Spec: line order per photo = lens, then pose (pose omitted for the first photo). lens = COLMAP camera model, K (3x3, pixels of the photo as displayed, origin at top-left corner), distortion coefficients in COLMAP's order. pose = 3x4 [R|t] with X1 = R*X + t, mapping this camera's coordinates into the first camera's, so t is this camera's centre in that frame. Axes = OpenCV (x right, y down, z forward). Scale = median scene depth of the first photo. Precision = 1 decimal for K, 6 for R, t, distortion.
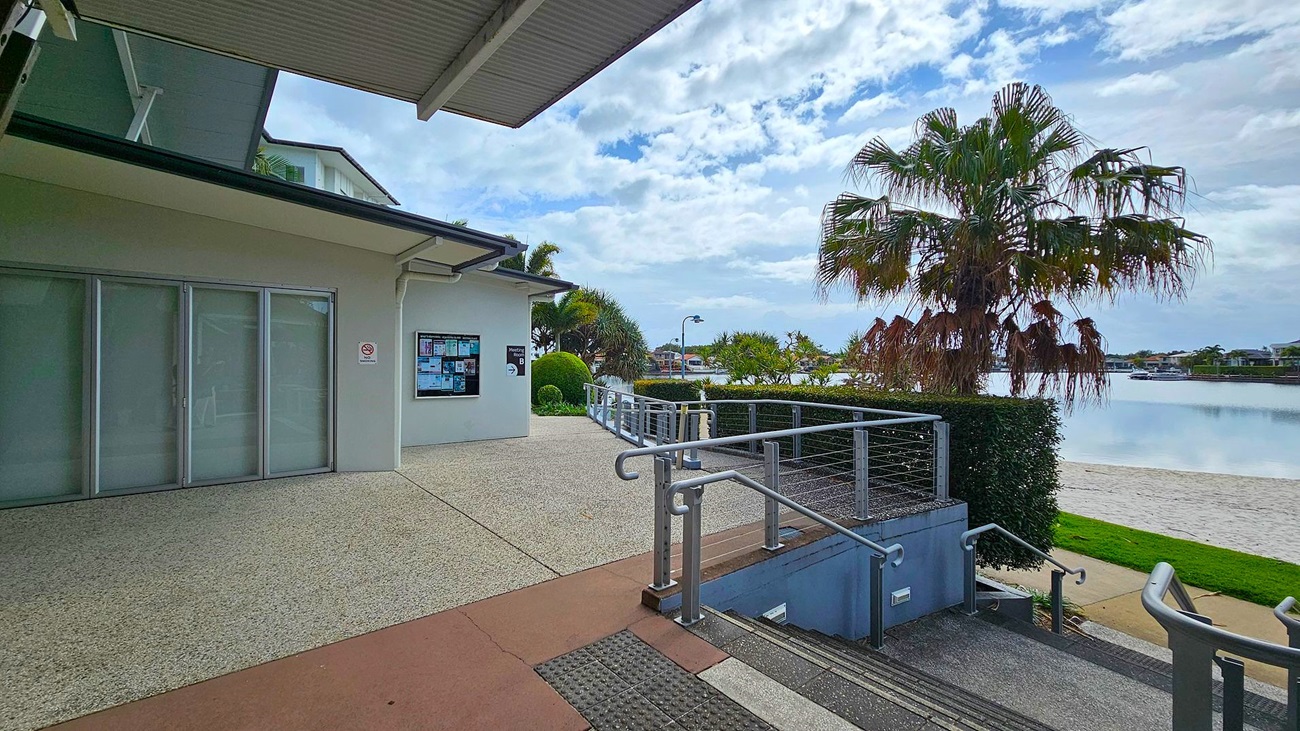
lens RADIAL K [[530.3, 0, 644.5], [0, 530.3, 362.5], [0, 0, 1]] dist [0.000129, -0.000815]
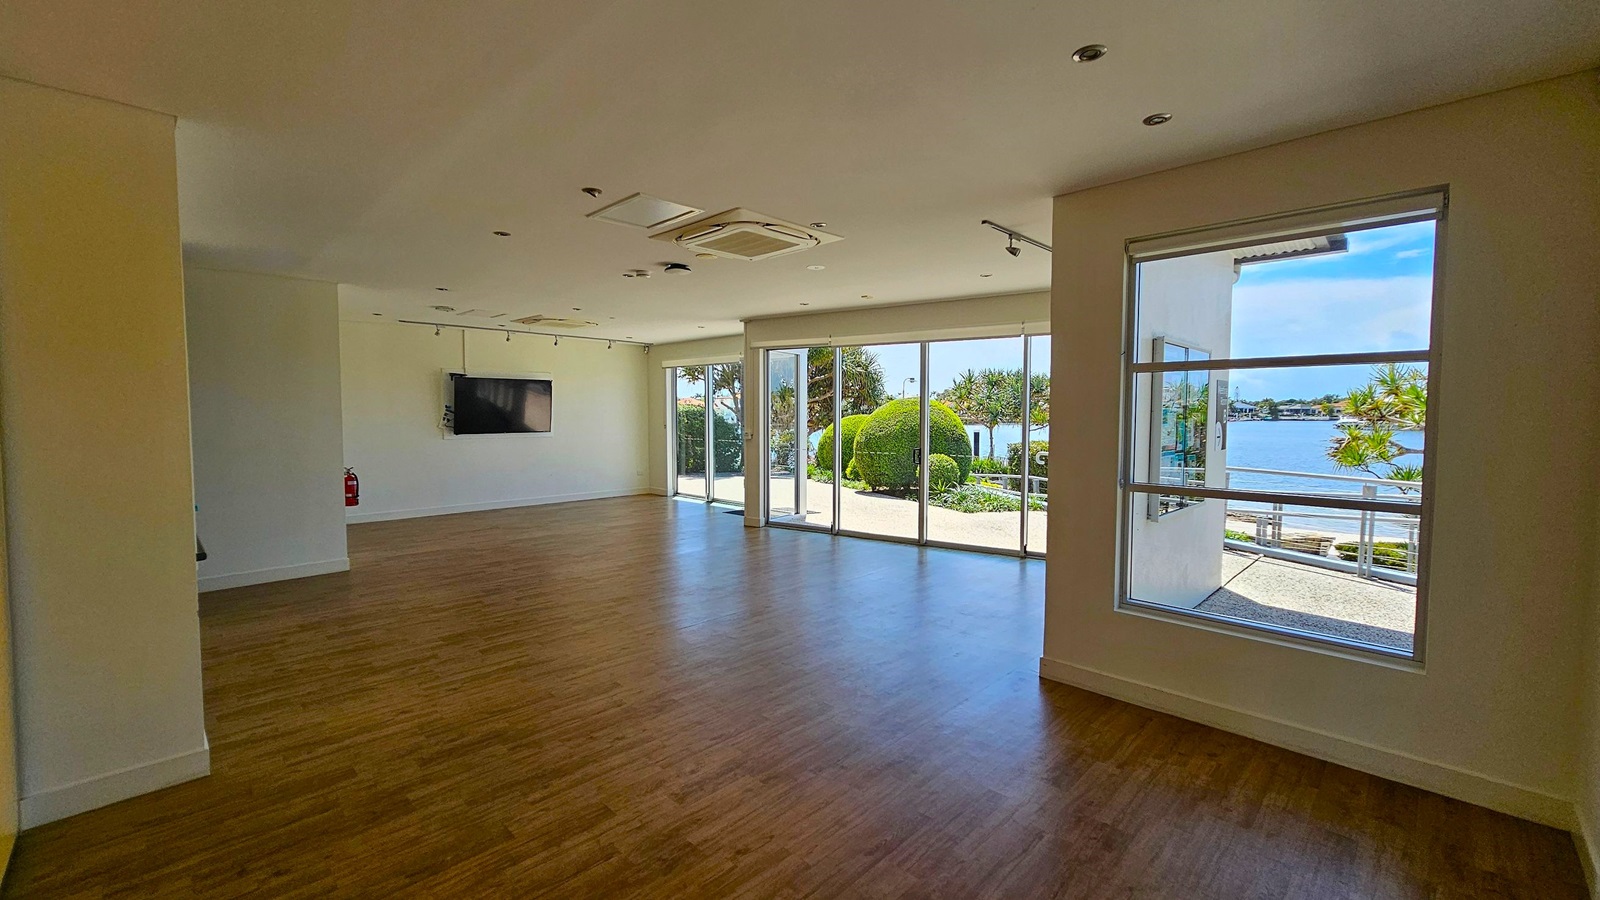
lens RADIAL K [[654.3, 0, 792.4], [0, 654.3, 445.0], [0, 0, 1]] dist [-0.000866, -0.000553]
pose [[0.996305, -0.007741, 0.085537, -0.643380], [0.003222, 0.998598, 0.052841, -0.009126], [-0.085826, -0.052370, 0.994933, 0.480341]]
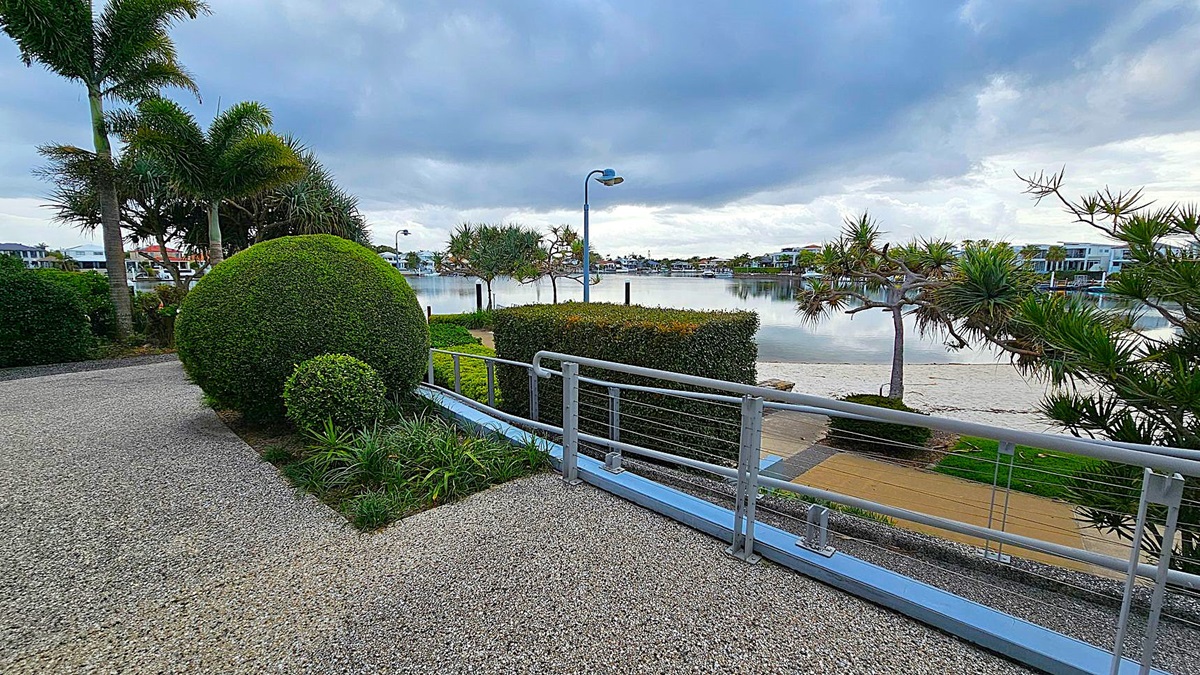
lens RADIAL K [[489.5, 0, 594.9], [0, 489.5, 334.7], [0, 0, 1]] dist [0.000129, -0.000815]
pose [[0.837780, -0.077742, 0.540445, -0.321704], [0.000624, 0.989947, 0.141435, -0.002526], [-0.546007, -0.118154, 0.829407, 1.162910]]
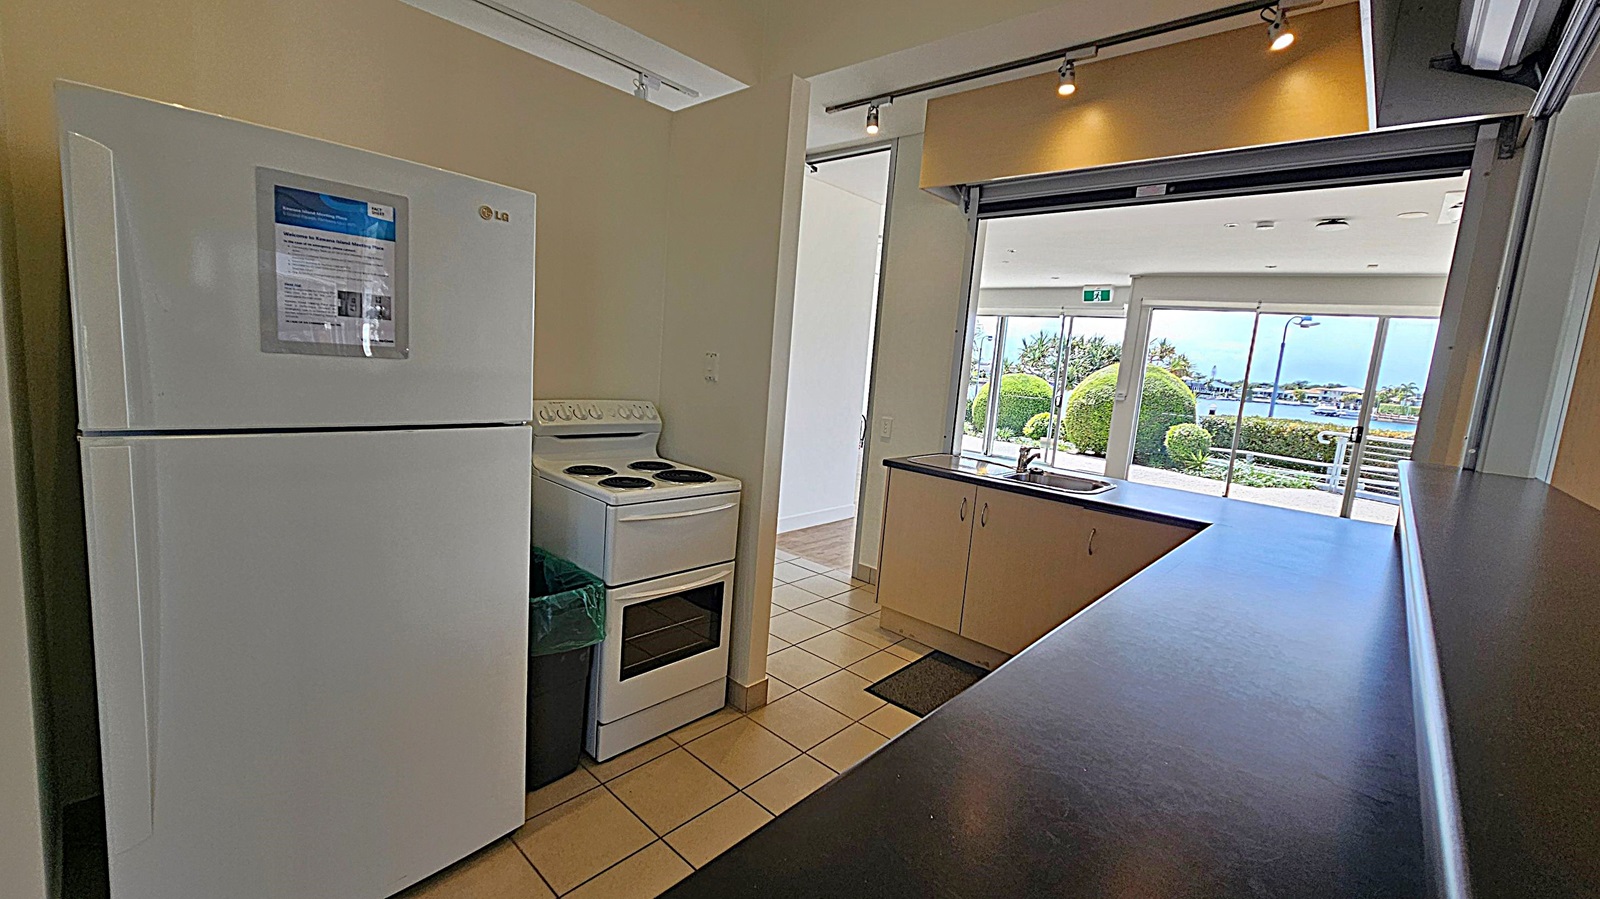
lens RADIAL K [[652.7, 0, 793.2], [0, 652.7, 445.8], [0, 0, 1]] dist [0.000129, -0.000815]
pose [[0.989986, 0.055839, 0.129653, -1.117145], [-0.073383, 0.988159, 0.134749, 0.003349], [-0.120594, -0.142914, 0.982361, 0.562400]]
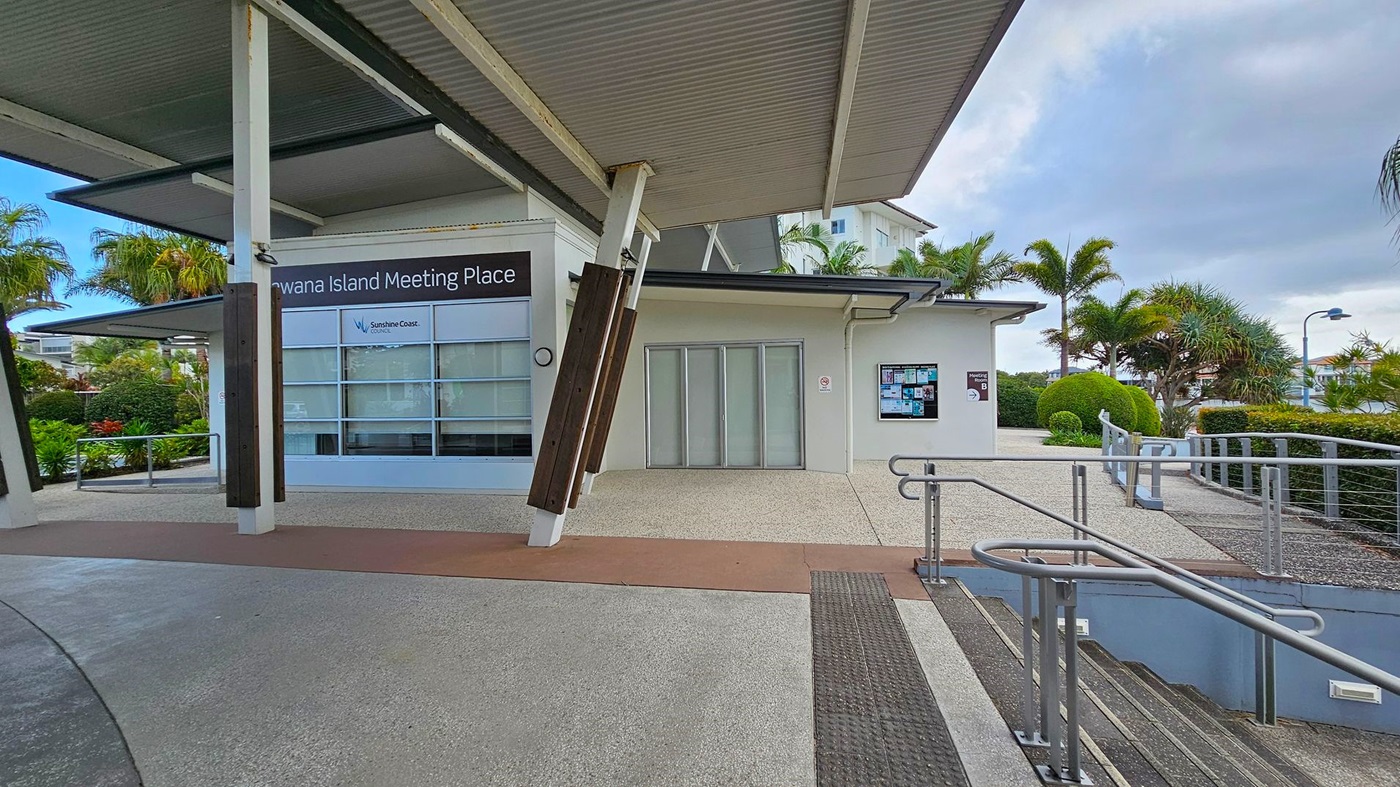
lens RADIAL K [[571.1, 0, 694.1], [0, 571.1, 390.3], [0, 0, 1]] dist [0.000129, -0.000815]
pose [[0.637954, -0.013724, -0.769952, 0.255716], [0.019333, 0.999811, -0.001803, -0.003846], [0.769832, -0.013735, 0.638099, -0.120948]]
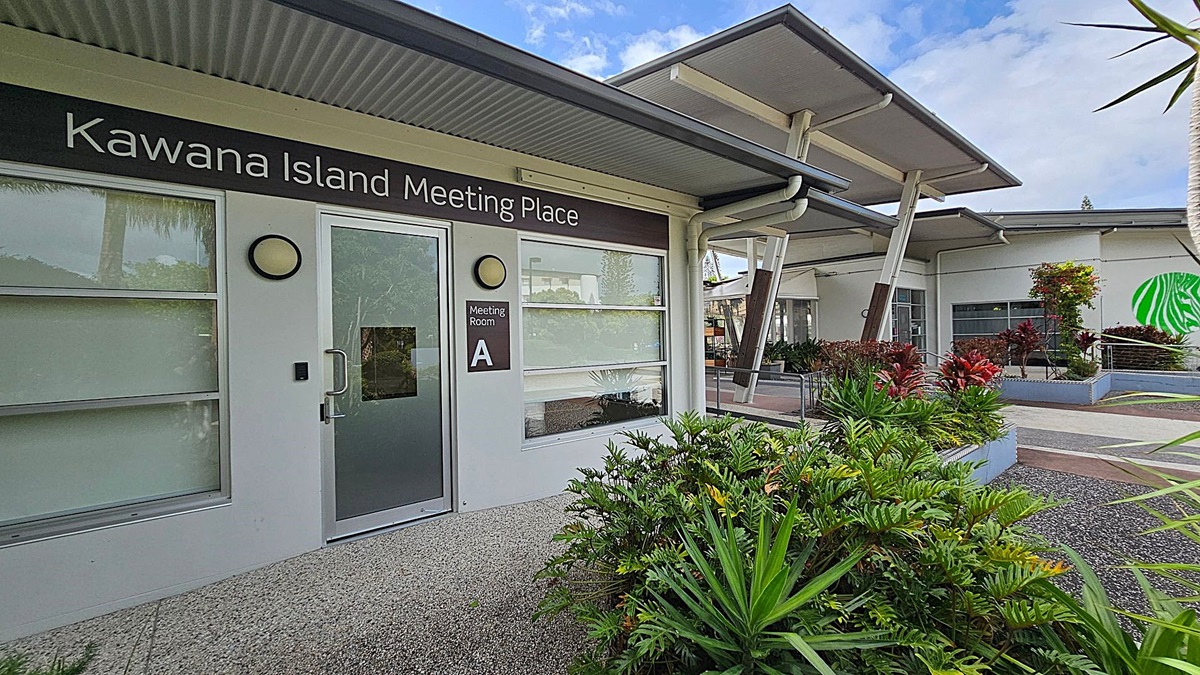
lens RADIAL K [[489.5, 0, 594.9], [0, 489.5, 334.7], [0, 0, 1]] dist [0.000129, -0.000815]
pose [[0.999421, -0.023441, -0.024680, -0.527015], [0.023546, 0.999715, 0.003973, -0.035052], [0.024580, -0.004552, 0.999688, -0.402533]]
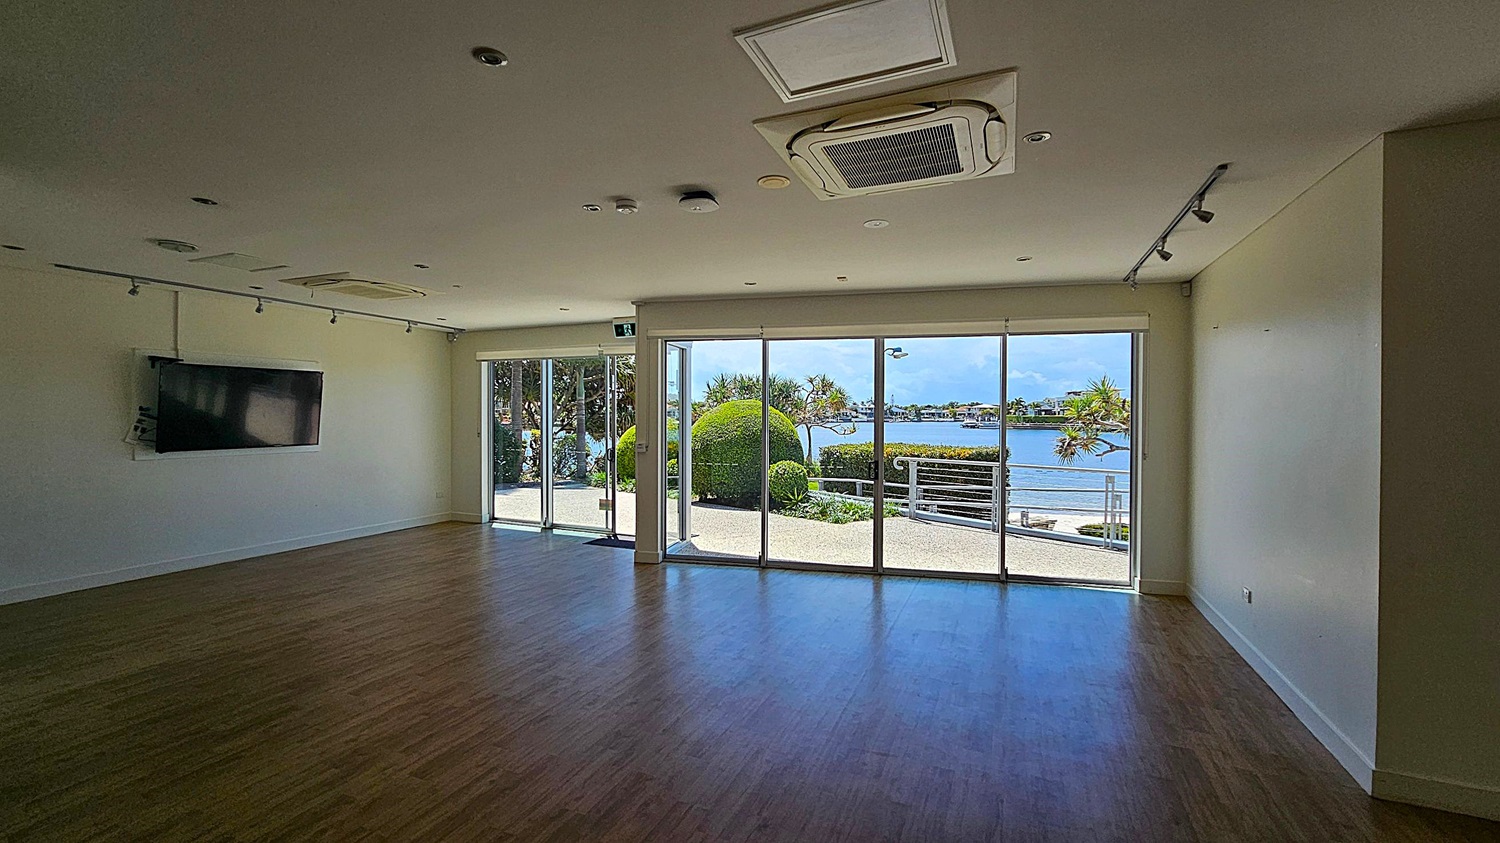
lens RADIAL K [[611.9, 0, 743.6], [0, 611.9, 418.1], [0, 0, 1]] dist [0.000129, -0.000815]
pose [[0.900716, -0.003833, 0.434391, -0.799330], [-0.000283, 0.999956, 0.009409, -0.012687], [-0.434407, -0.008598, 0.900675, 0.710002]]
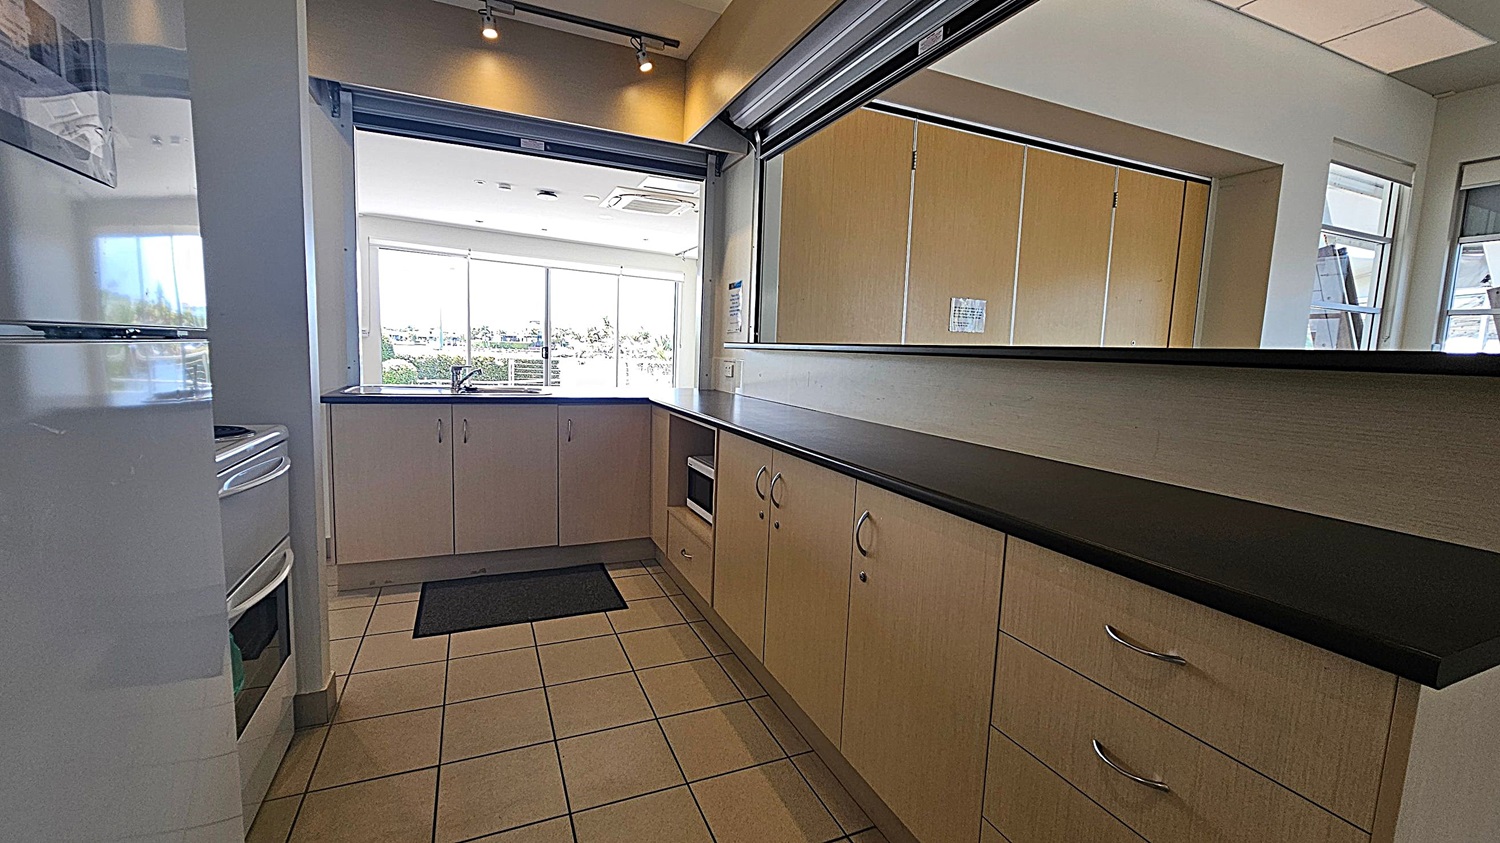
lens RADIAL K [[613.4, 0, 742.9], [0, 613.4, 416.8], [0, 0, 1]] dist [-0.000866, -0.000553]
pose [[0.289981, -0.096755, 0.952129, -1.219257], [-0.035354, 0.993114, 0.111687, 0.022831], [-0.956379, -0.066049, 0.284564, 0.626546]]
